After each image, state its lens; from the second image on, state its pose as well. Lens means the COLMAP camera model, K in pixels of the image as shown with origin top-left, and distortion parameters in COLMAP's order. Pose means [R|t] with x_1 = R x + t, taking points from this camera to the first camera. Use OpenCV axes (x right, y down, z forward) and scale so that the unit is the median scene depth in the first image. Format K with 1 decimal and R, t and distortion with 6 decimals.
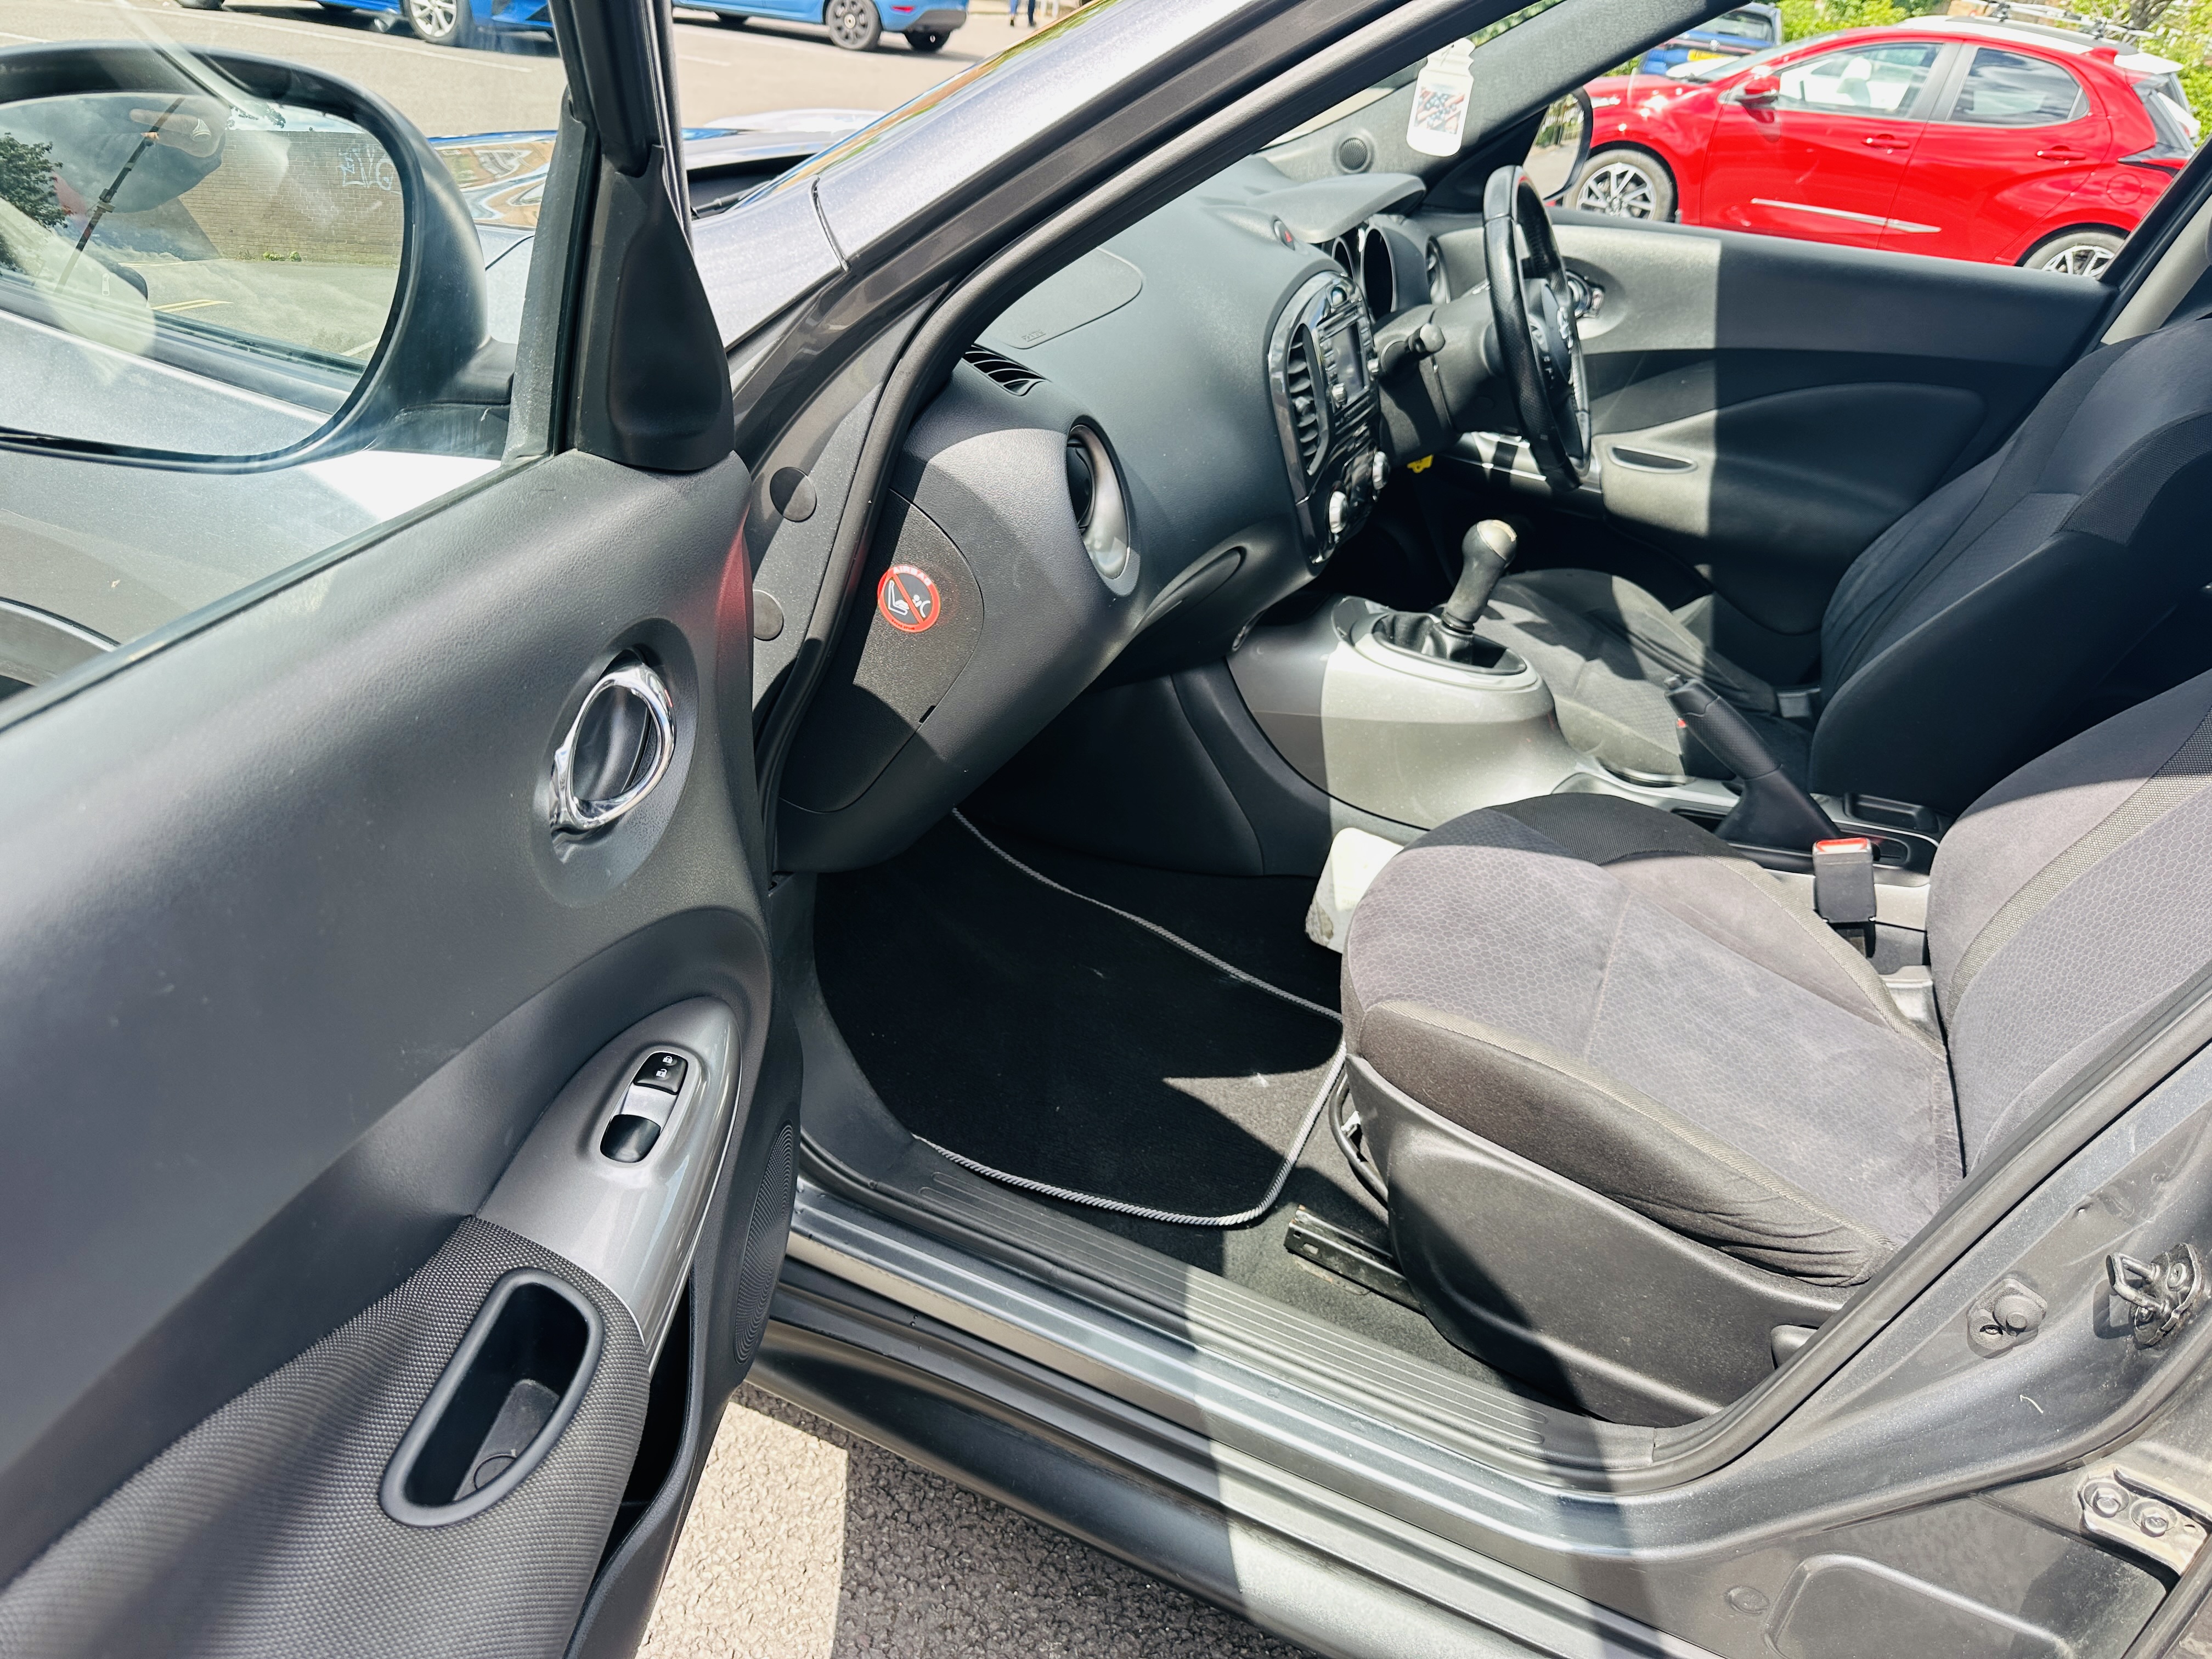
lens RADIAL K [[1534.8, 0, 1107.9], [0, 1534.8, 819.8], [0, 0, 1]] dist [0.021597, -0.025946]
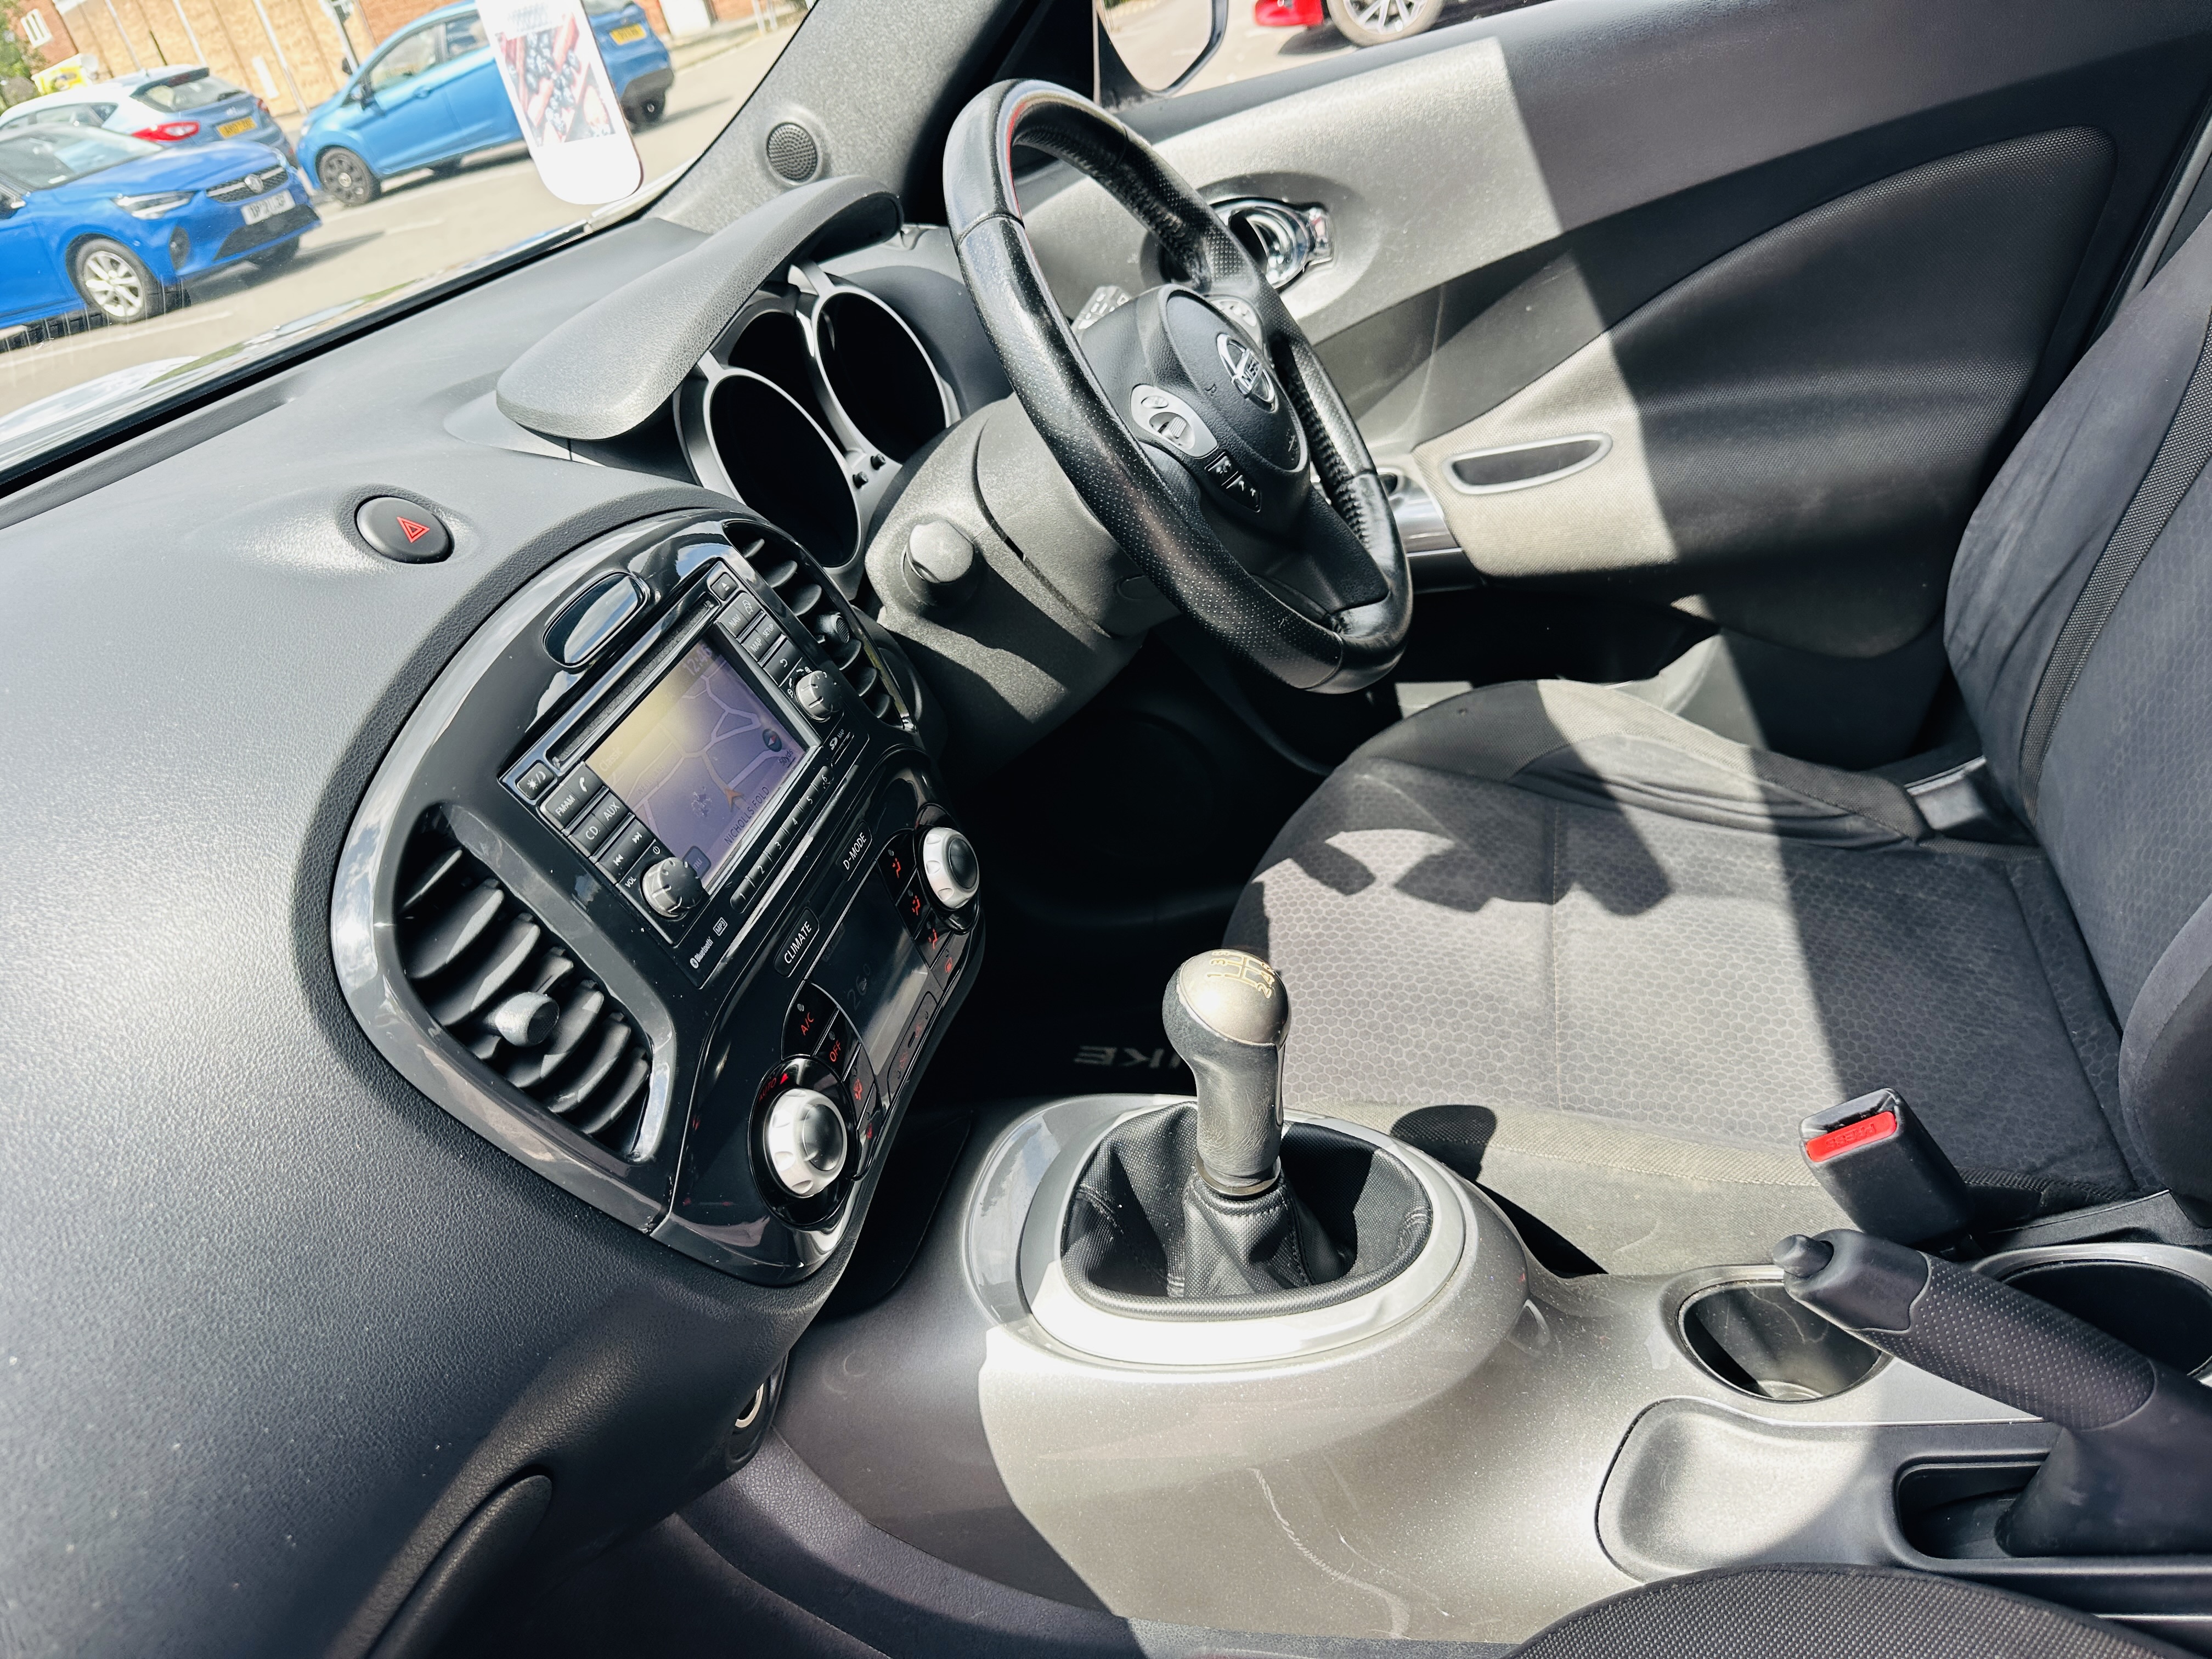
lens RADIAL K [[1534.8, 0, 1107.9], [0, 1534.8, 819.8], [0, 0, 1]] dist [0.021597, -0.025946]
pose [[0.928562, -0.369976, -0.029841, 0.191664], [0.370705, 0.928433, 0.024293, -0.190377], [0.018718, -0.033620, 0.999259, 0.465649]]
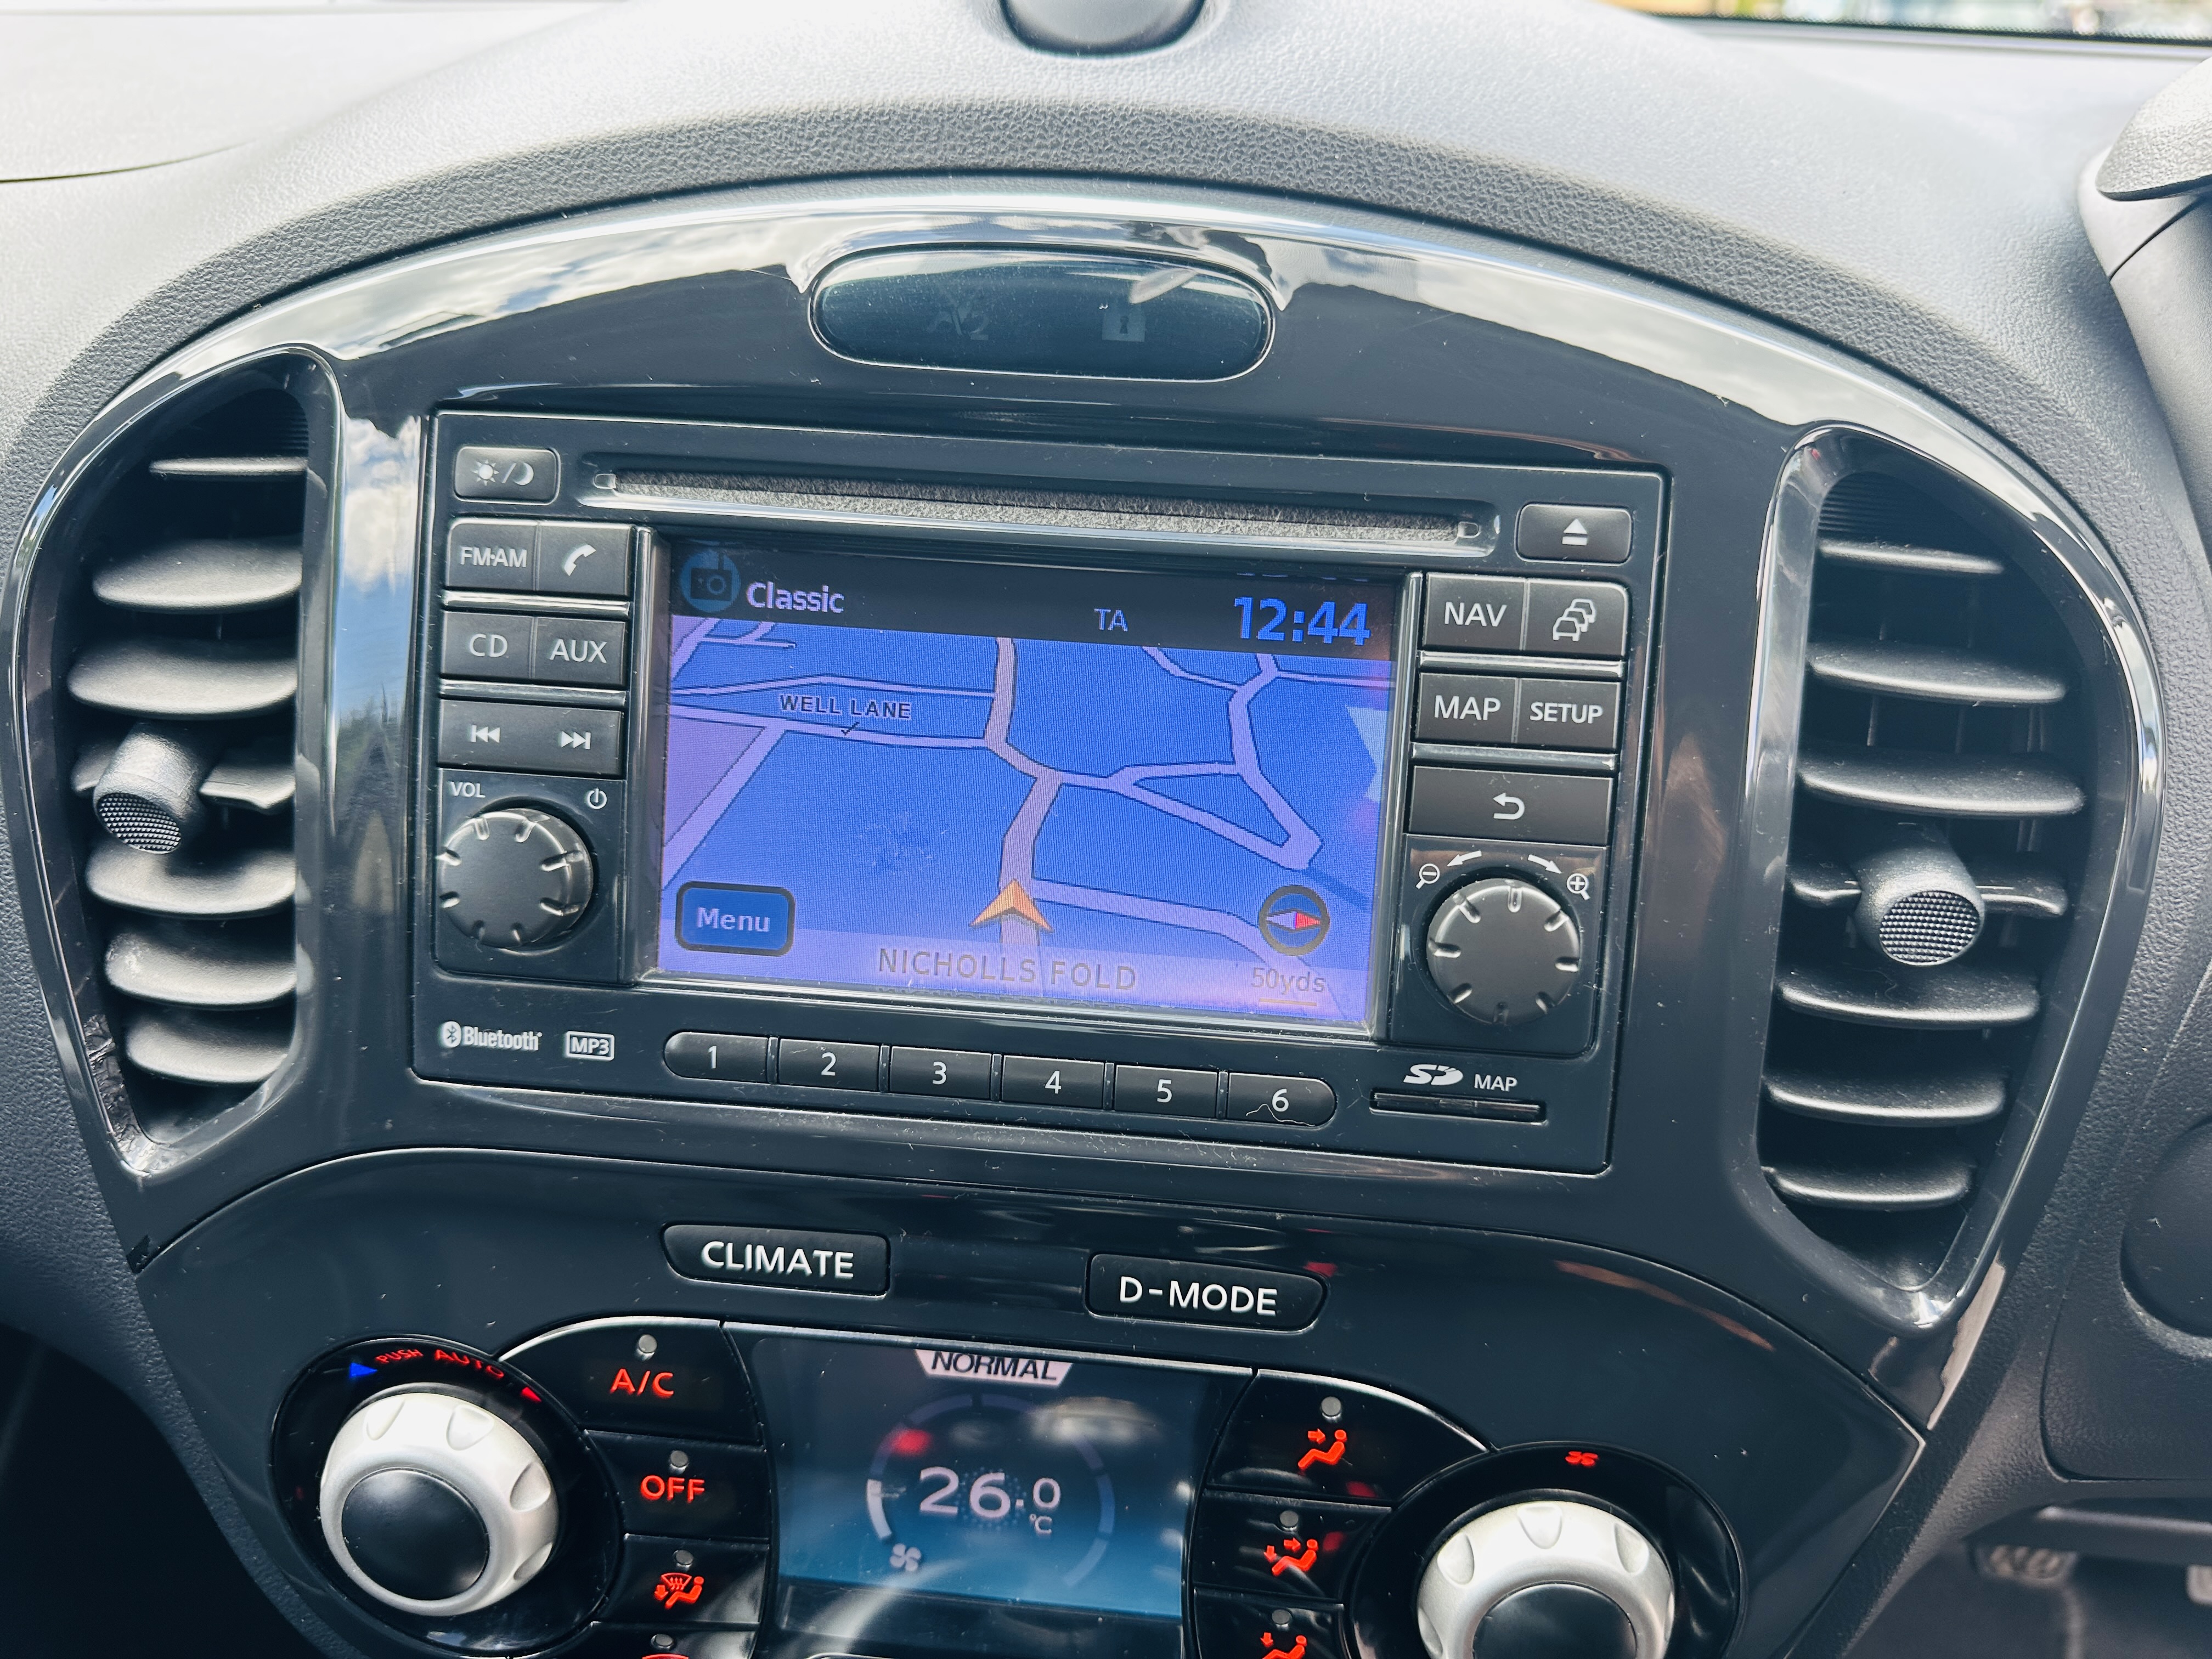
lens RADIAL K [[1545.2, 0, 1111.0], [0, 1545.2, 860.0], [0, 0, 1]] dist [-0.000216, -0.033295]
pose [[0.306141, 0.332335, -0.892094, 0.218571], [-0.461913, 0.871242, 0.166052, -0.239191], [0.832415, 0.361235, 0.420233, 0.717265]]
